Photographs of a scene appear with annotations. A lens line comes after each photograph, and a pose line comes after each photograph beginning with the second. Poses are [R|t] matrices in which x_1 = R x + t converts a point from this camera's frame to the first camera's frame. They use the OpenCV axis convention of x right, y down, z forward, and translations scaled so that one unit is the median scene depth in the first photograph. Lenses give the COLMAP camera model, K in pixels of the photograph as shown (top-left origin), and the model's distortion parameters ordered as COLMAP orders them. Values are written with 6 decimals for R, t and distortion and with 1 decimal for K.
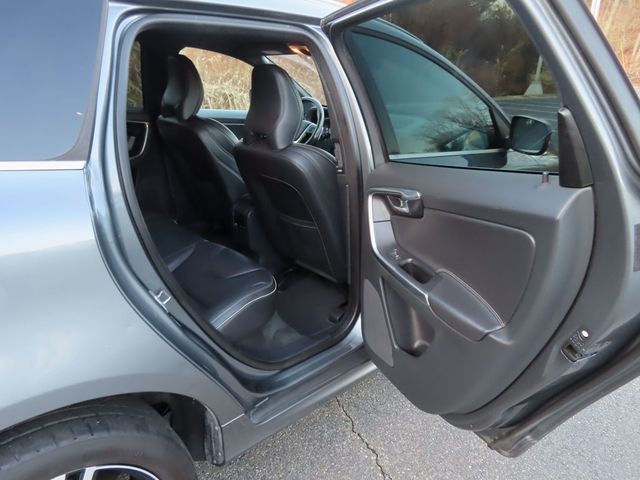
lens RADIAL K [[456.1, 0, 319.6], [0, 456.1, 239.0], [0, 0, 1]] dist [-0.006818, 0.000956]
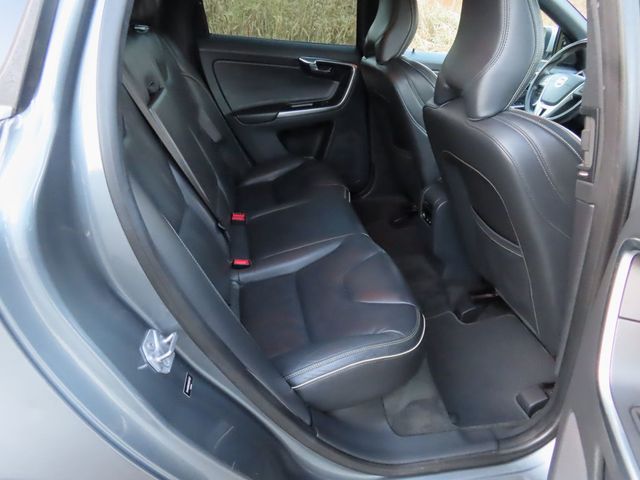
lens RADIAL K [[456.1, 0, 321.5], [0, 456.1, 242.1], [0, 0, 1]] dist [-0.006818, 0.000956]
pose [[0.837464, 0.239118, -0.491403, 0.060676], [-0.189034, 0.970437, 0.150061, -0.089353], [0.512758, -0.032779, 0.857907, 0.387882]]
